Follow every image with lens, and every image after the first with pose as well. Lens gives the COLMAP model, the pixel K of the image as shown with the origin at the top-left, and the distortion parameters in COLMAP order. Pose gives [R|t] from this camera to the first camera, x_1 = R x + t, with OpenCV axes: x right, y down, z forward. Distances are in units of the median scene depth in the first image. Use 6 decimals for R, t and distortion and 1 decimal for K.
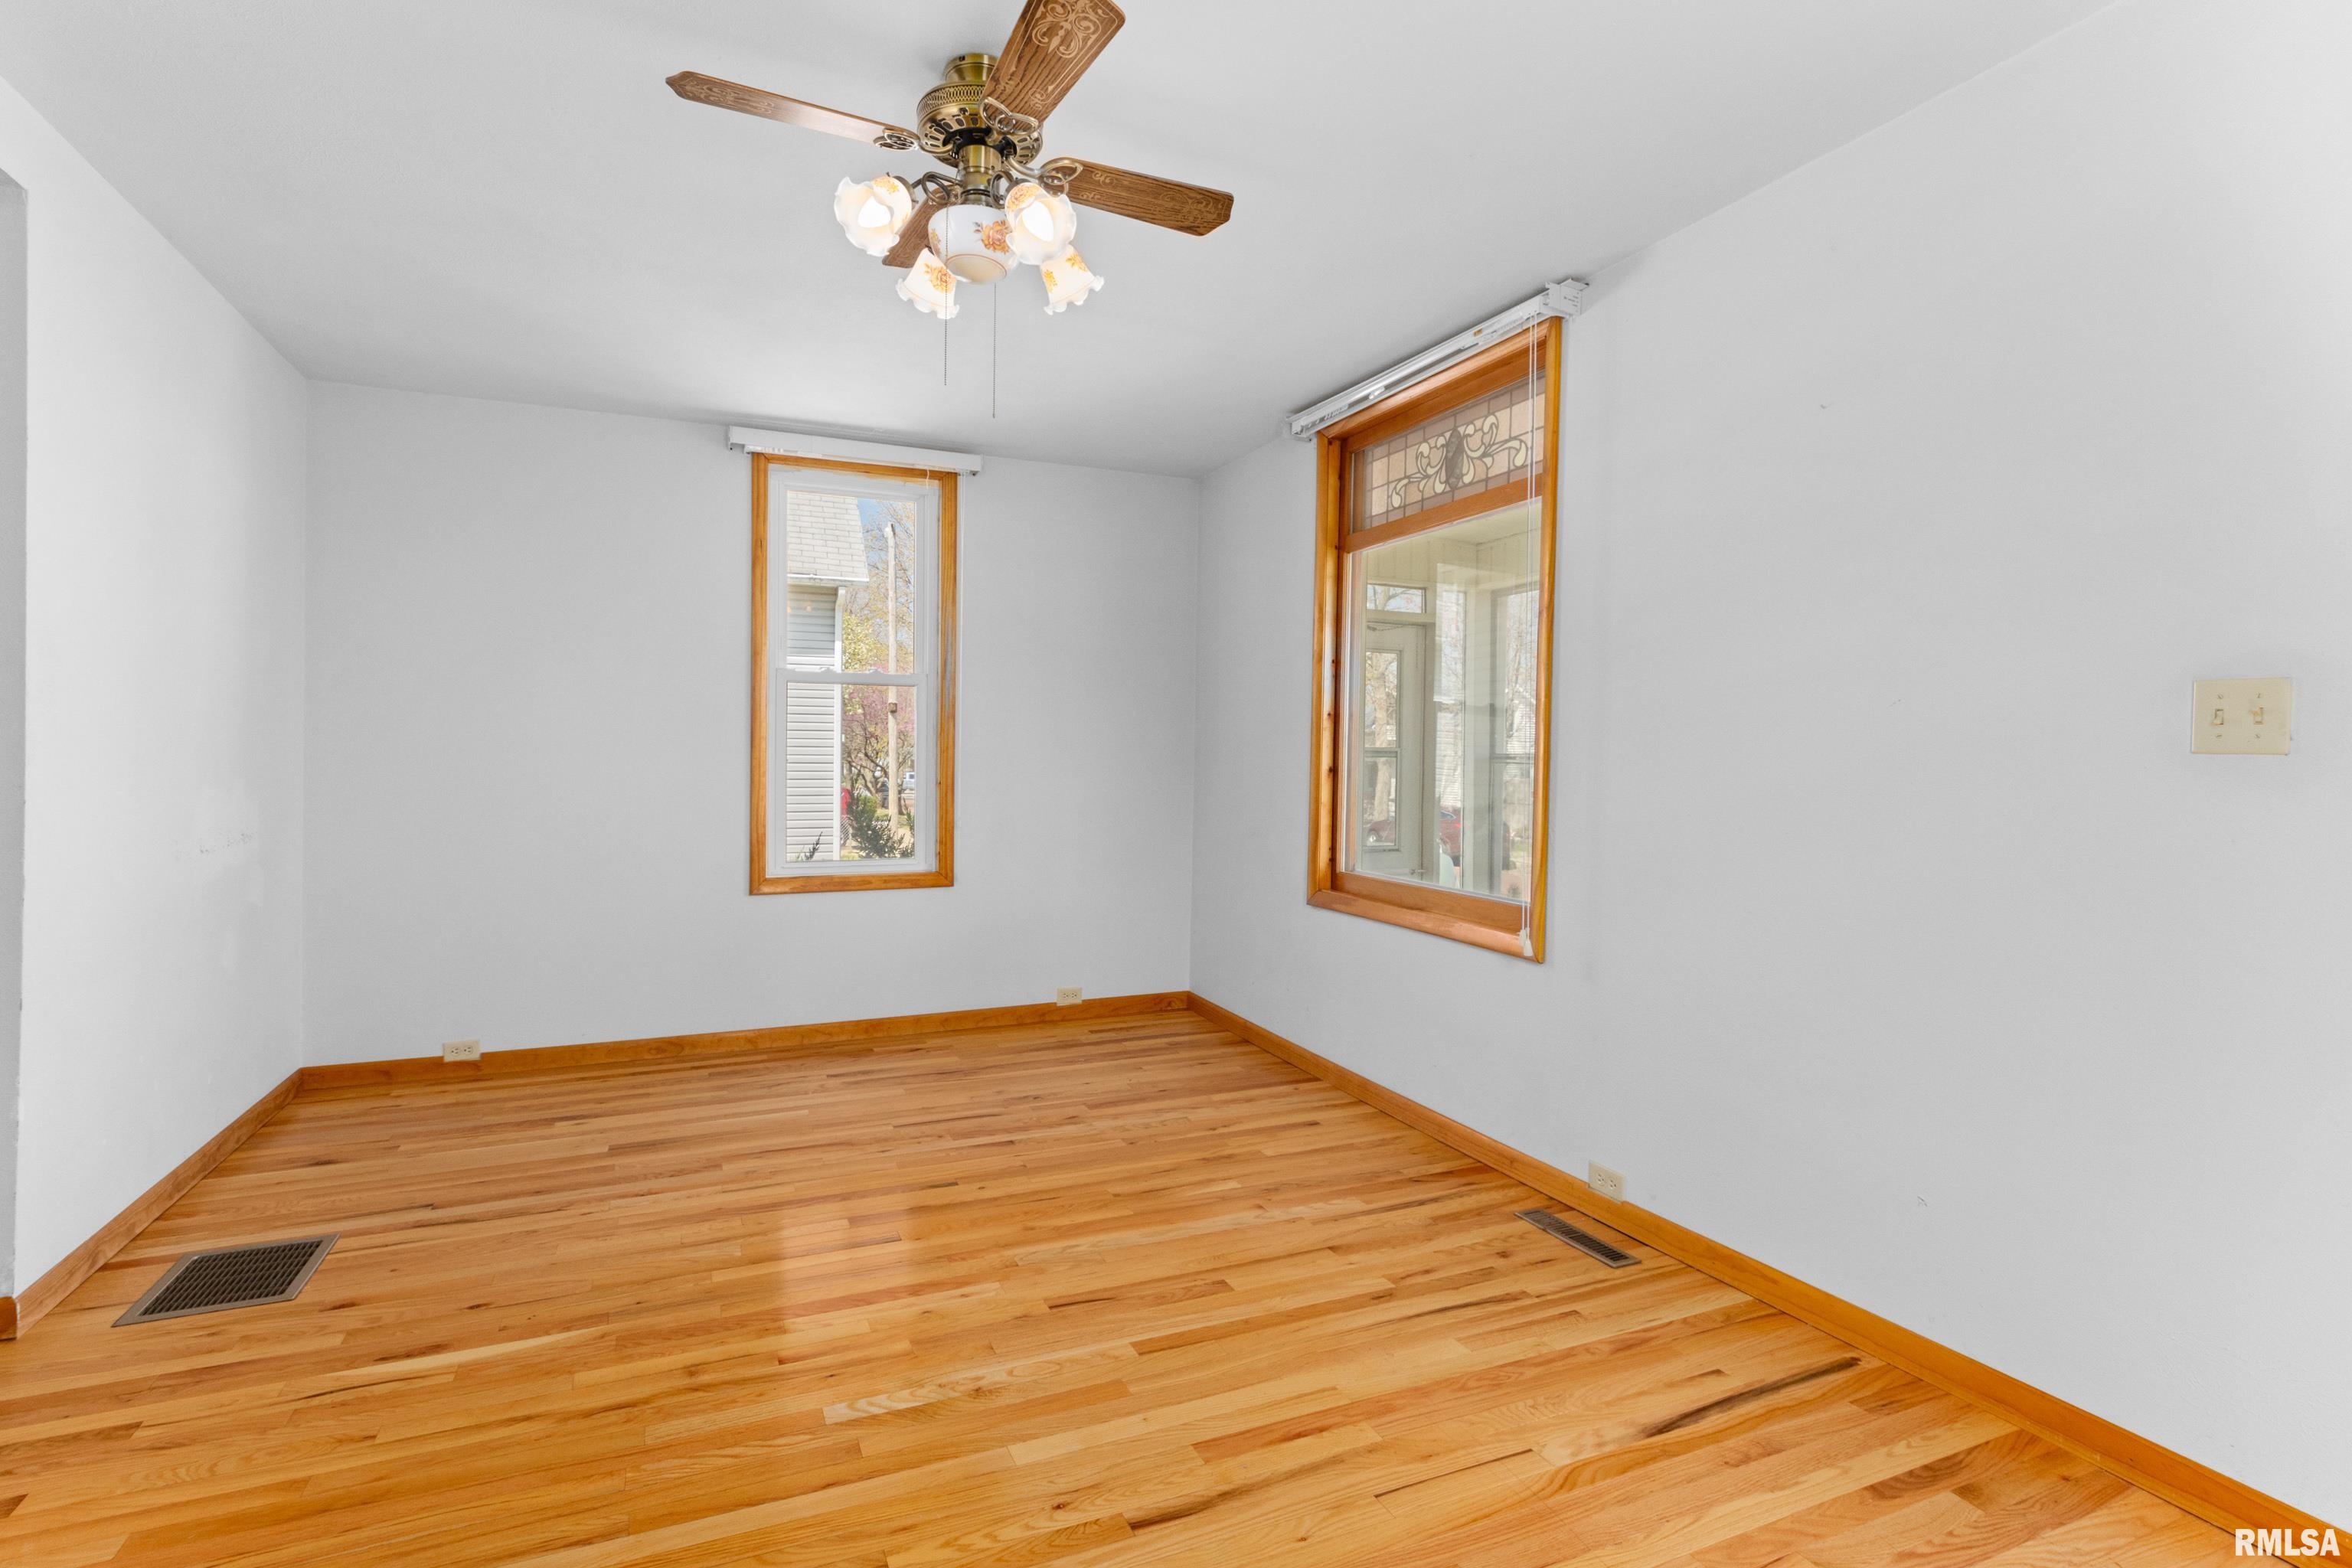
lens RADIAL K [[1103.8, 0, 1132.8], [0, 1103.8, 771.5], [0, 0, 1]] dist [0.003395, -0.002840]
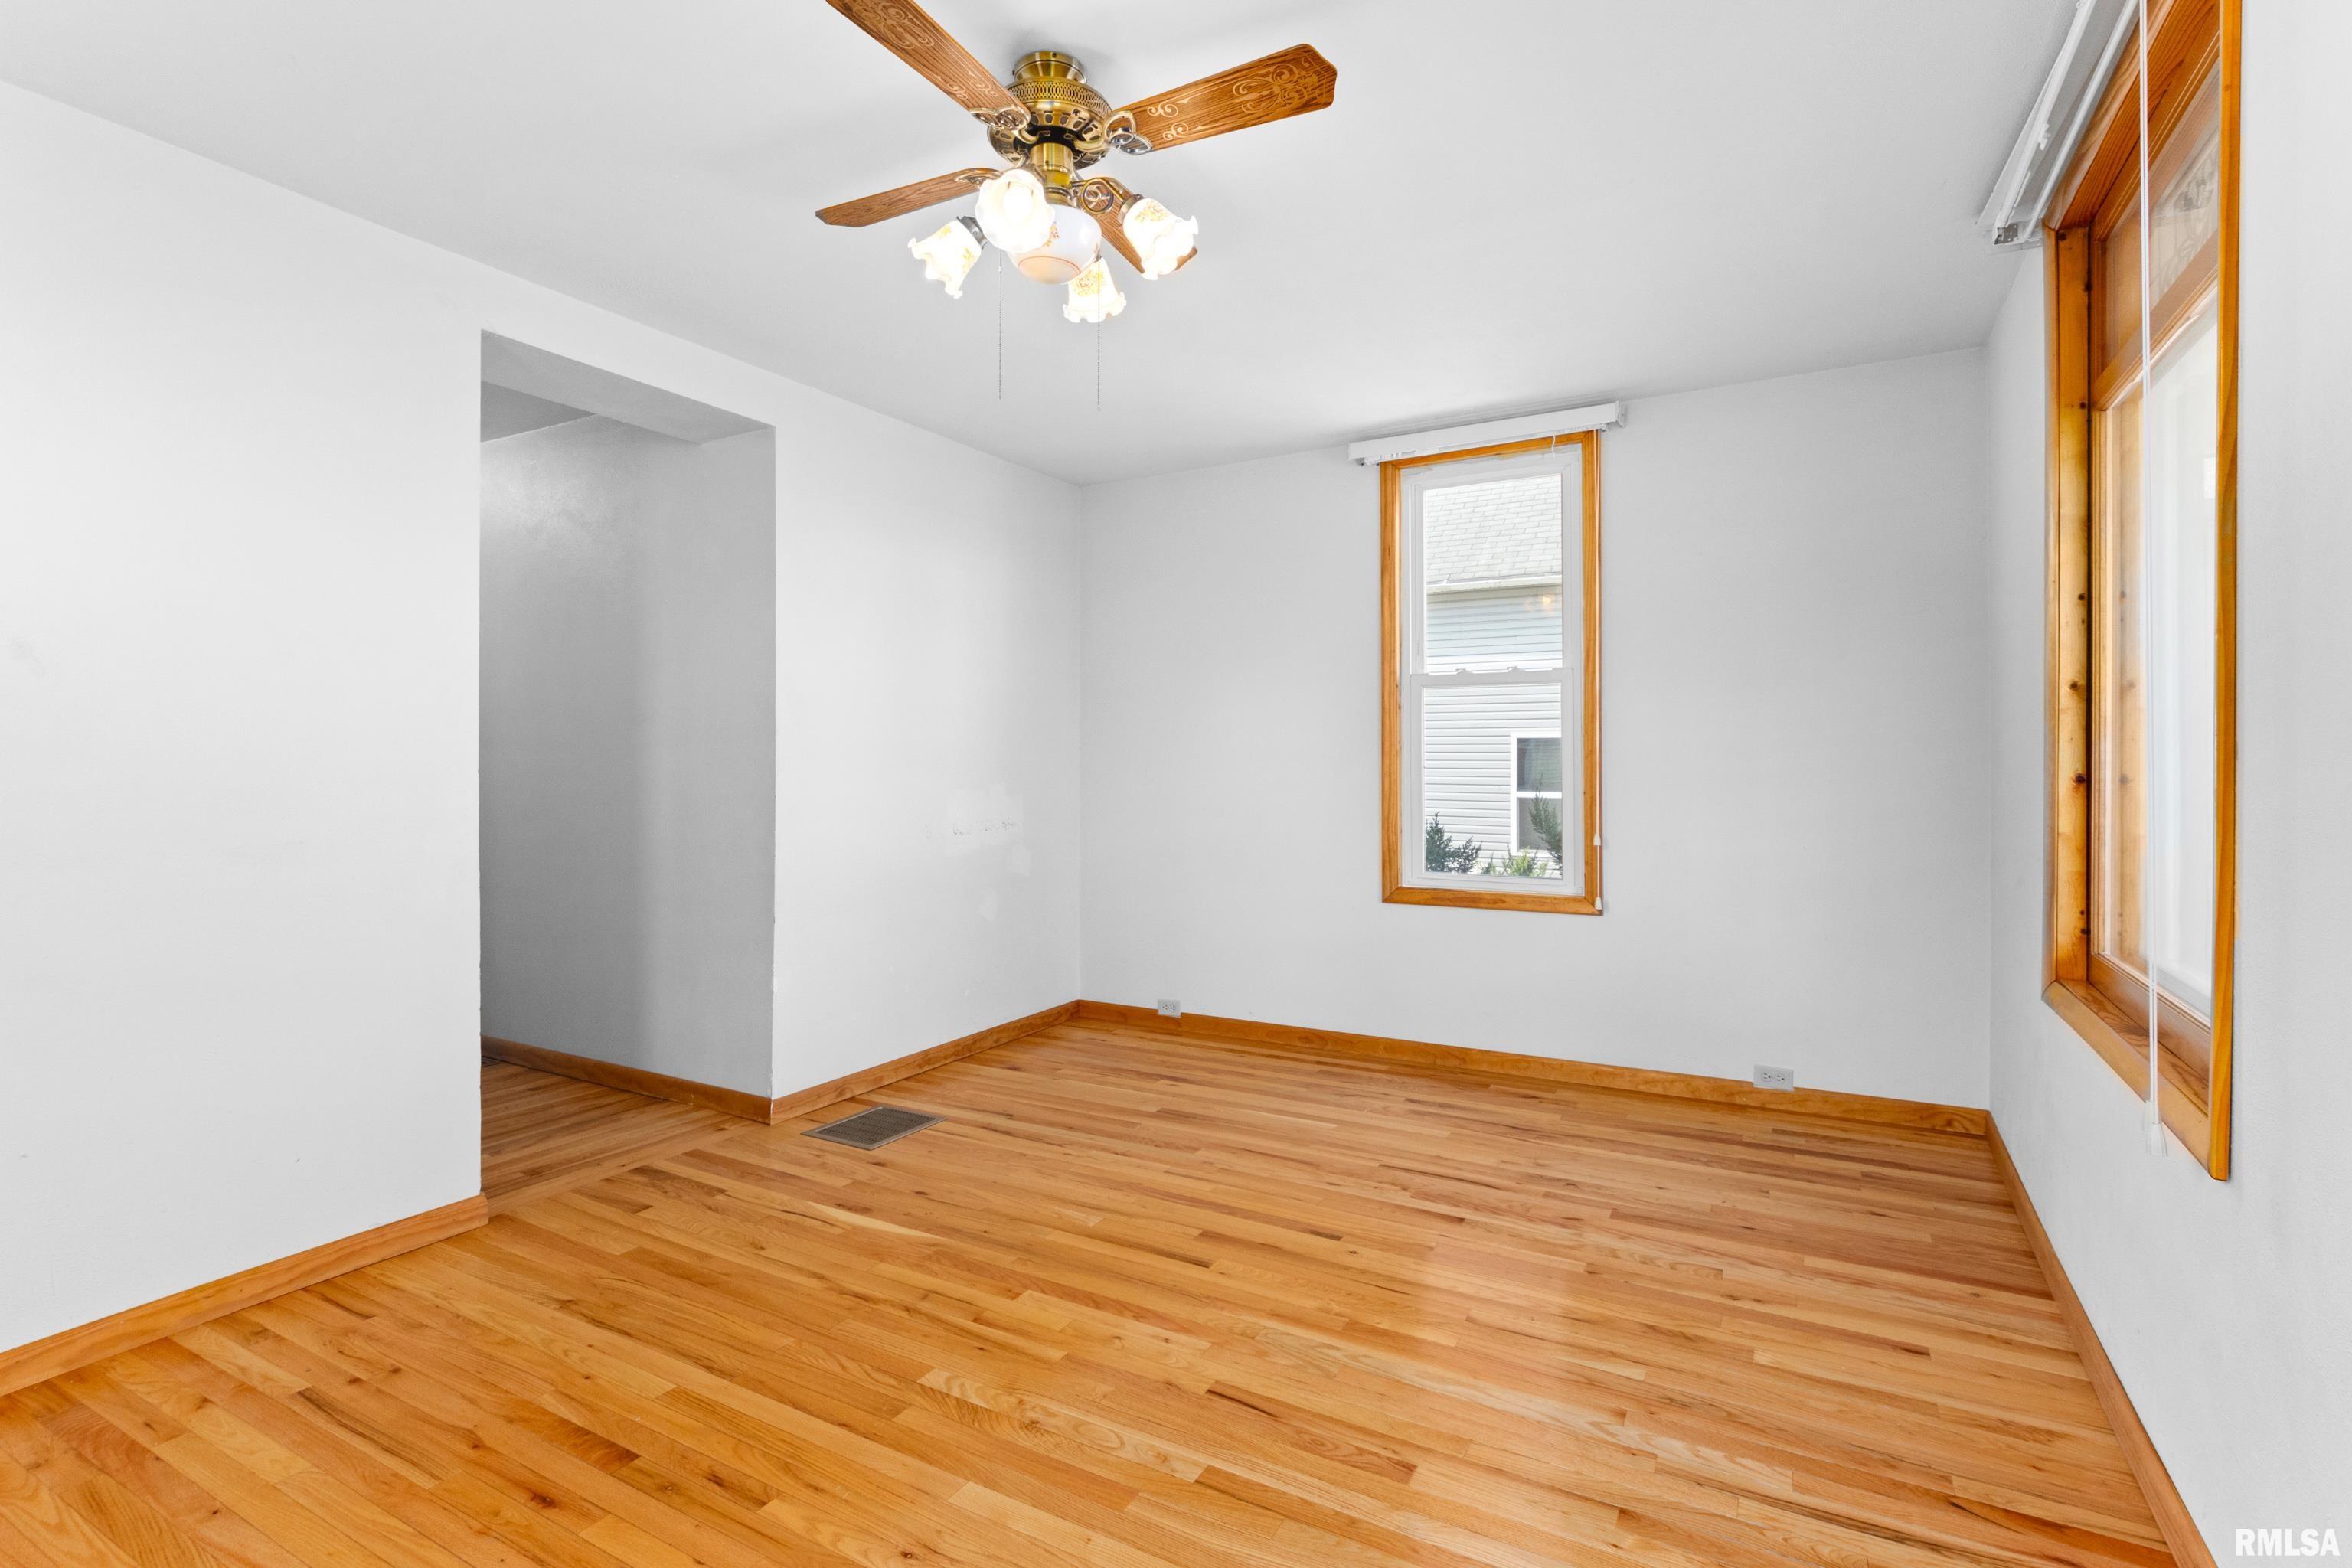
lens RADIAL K [[1103.8, 0, 1165.3], [0, 1103.8, 753.1], [0, 0, 1]] dist [0.003395, -0.002840]
pose [[0.611448, -0.014818, -0.791146, 0.409574], [-0.003569, 0.999763, -0.021484, -0.001836], [0.791277, 0.015960, 0.611250, 0.288624]]
